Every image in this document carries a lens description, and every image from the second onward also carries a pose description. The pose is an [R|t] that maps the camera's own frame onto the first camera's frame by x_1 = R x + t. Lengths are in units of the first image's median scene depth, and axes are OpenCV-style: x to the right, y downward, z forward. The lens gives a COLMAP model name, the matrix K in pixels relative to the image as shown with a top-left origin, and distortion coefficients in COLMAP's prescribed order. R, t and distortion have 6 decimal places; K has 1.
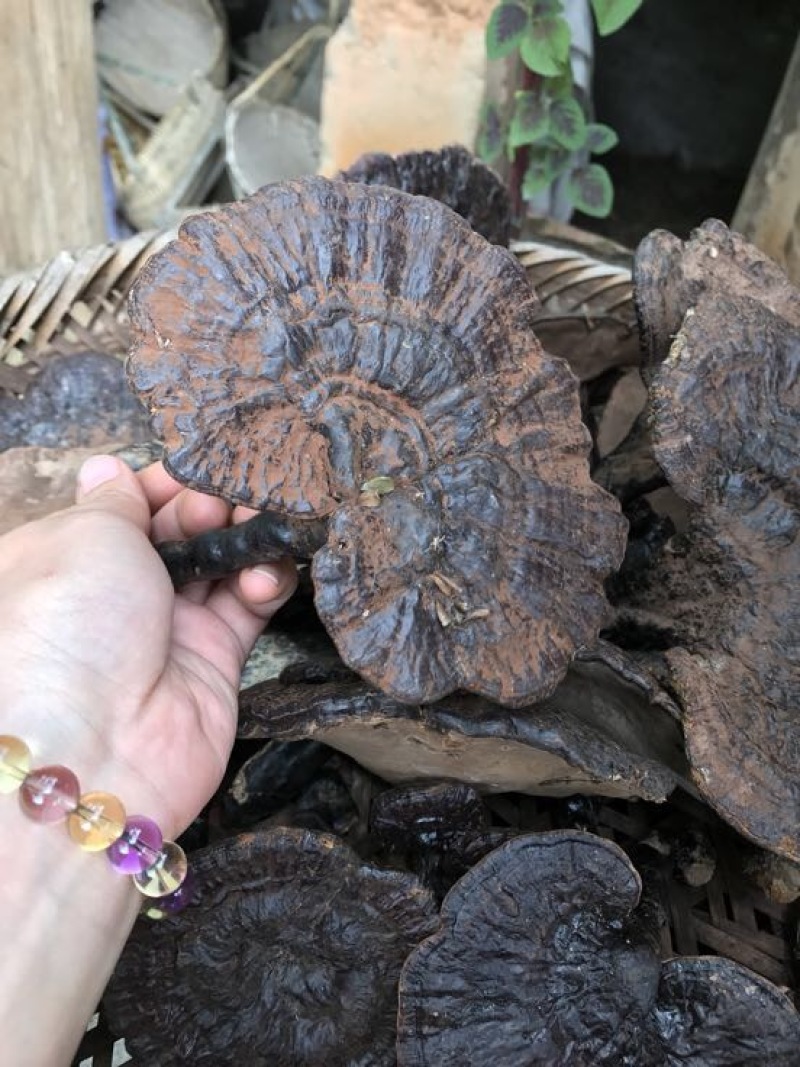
lens RADIAL K [[872.7, 0, 392.9], [0, 872.7, 529.1], [0, 0, 1]] dist [-0.024122, 0.028583]
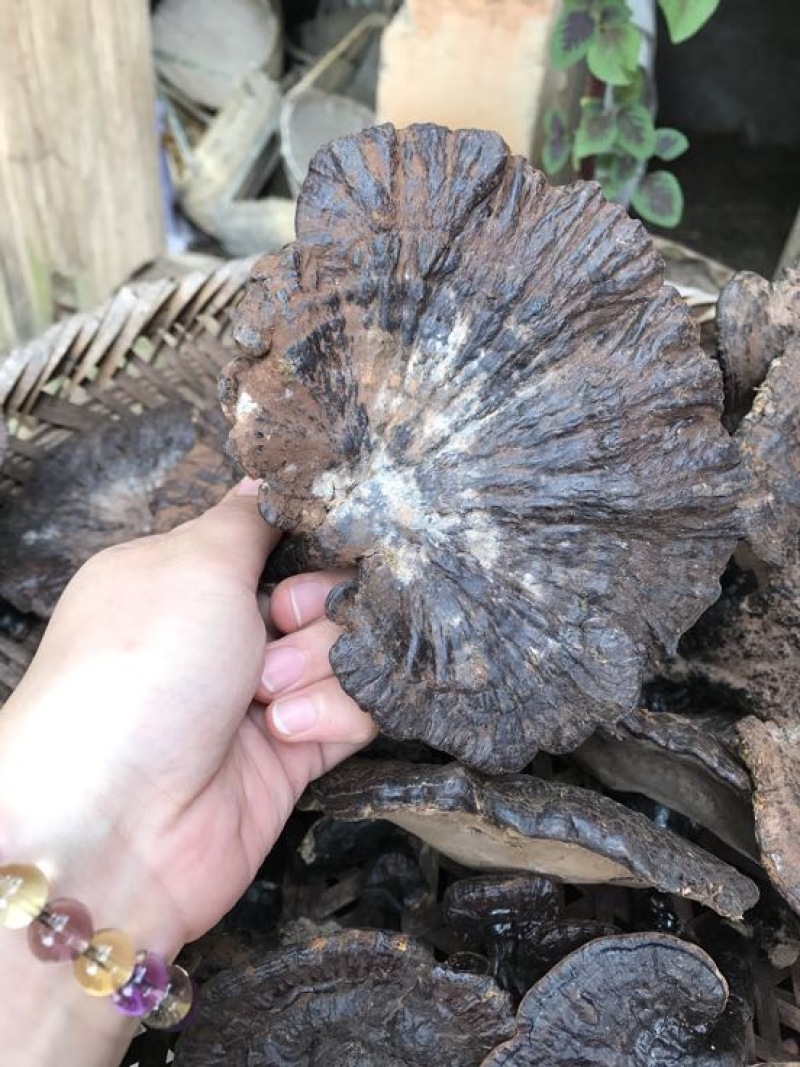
lens RADIAL K [[872.7, 0, 396.0], [0, 872.7, 525.2], [0, 0, 1]] dist [-0.024122, 0.028583]
pose [[0.998292, -0.000160, -0.058422, -0.016031], [0.001171, 0.999850, 0.017270, -0.086810], [0.058410, -0.017309, 0.998143, 0.025727]]
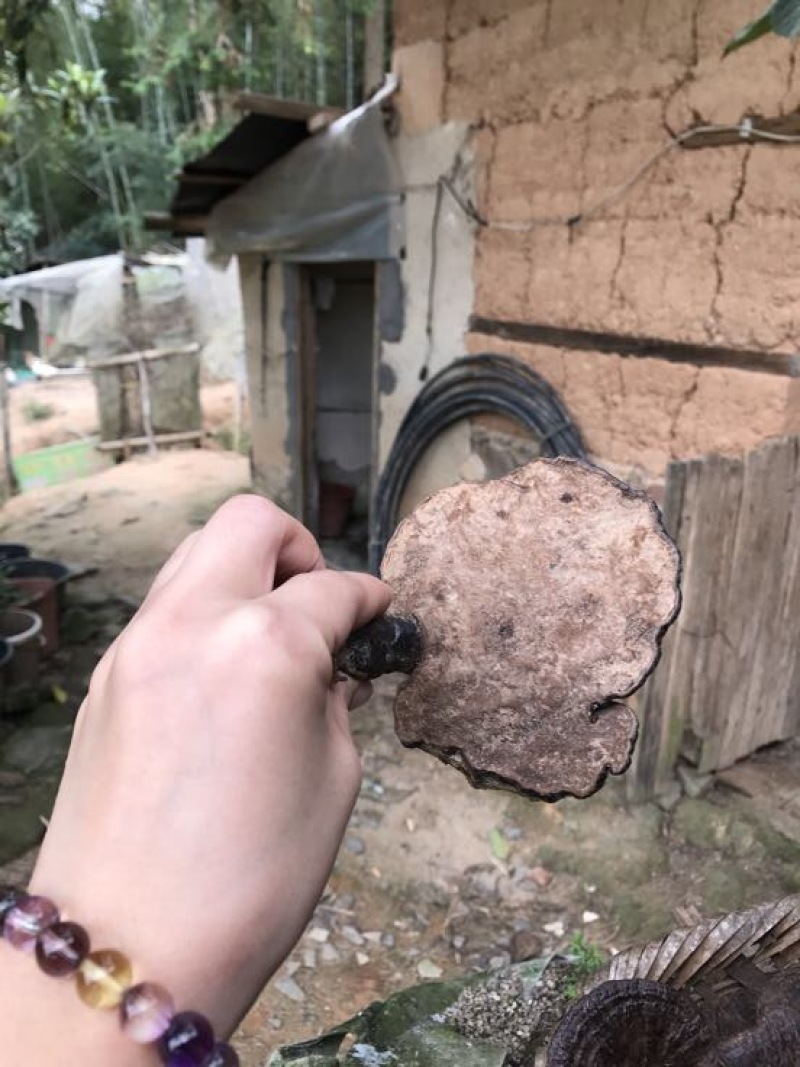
lens RADIAL K [[872.7, 0, 390.3], [0, 872.7, 531.4], [0, 0, 1]] dist [-0.024122, 0.028583]
pose [[0.732610, 0.104687, -0.672550, -0.131875], [-0.395742, 0.869437, -0.295749, -0.214169], [0.553779, 0.482825, 0.678387, -0.407760]]
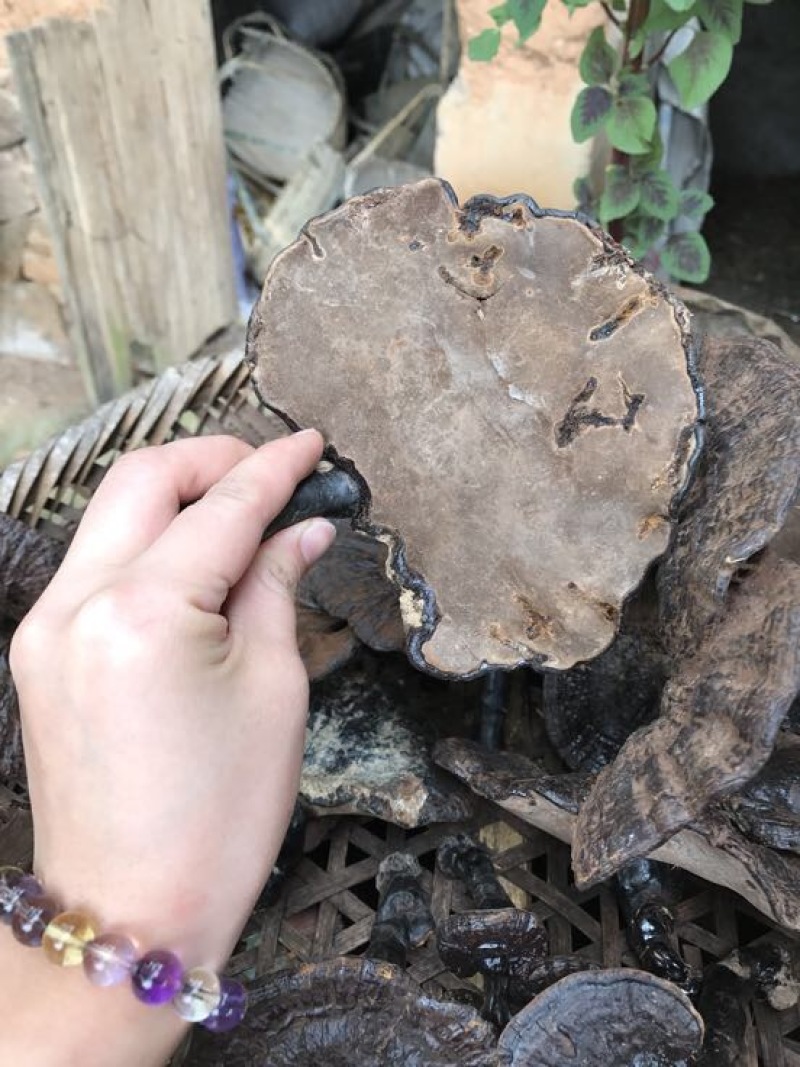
lens RADIAL K [[872.7, 0, 400.1], [0, 872.7, 525.4], [0, 0, 1]] dist [-0.024122, 0.028583]
pose [[0.989383, -0.025832, -0.143018, 0.072270], [0.020393, 0.999017, -0.039371, -0.097322], [0.143894, 0.036037, 0.988937, -0.040108]]
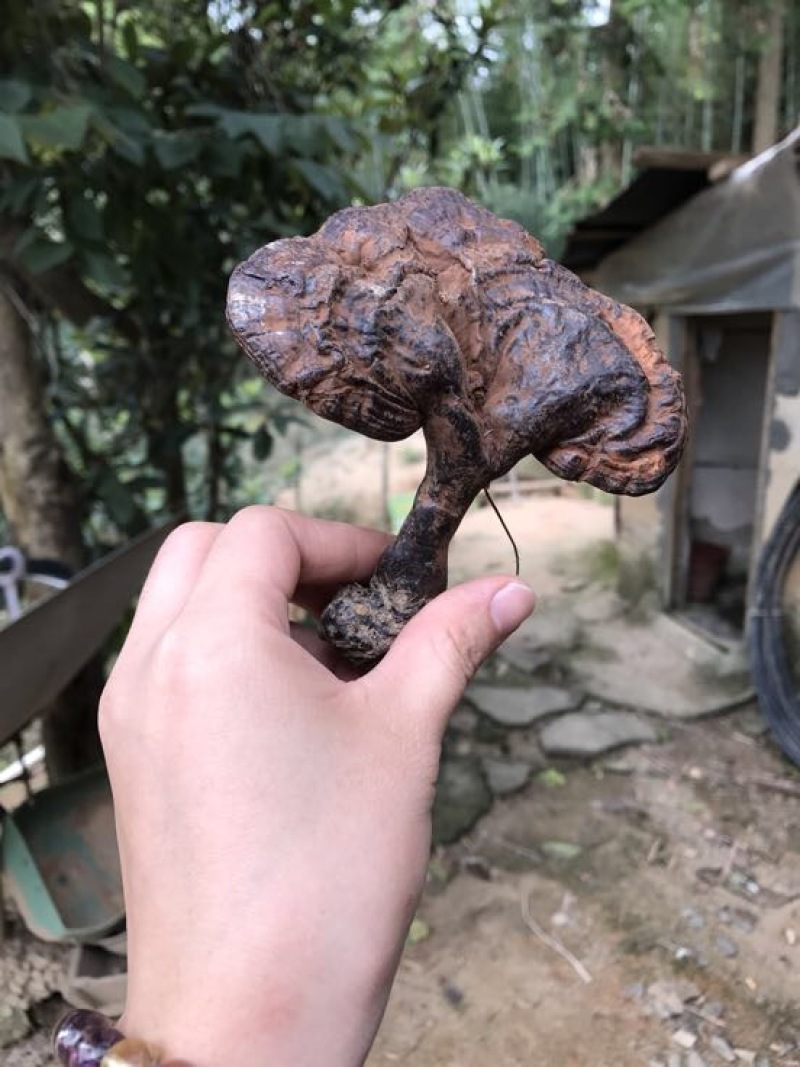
lens RADIAL K [[872.7, 0, 389.8], [0, 872.7, 529.0], [0, 0, 1]] dist [-0.024122, 0.028583]
pose [[0.417319, 0.105497, -0.902616, -0.334068], [-0.545907, 0.823159, -0.156187, -0.164530], [0.726519, 0.557924, 0.401112, -0.629935]]
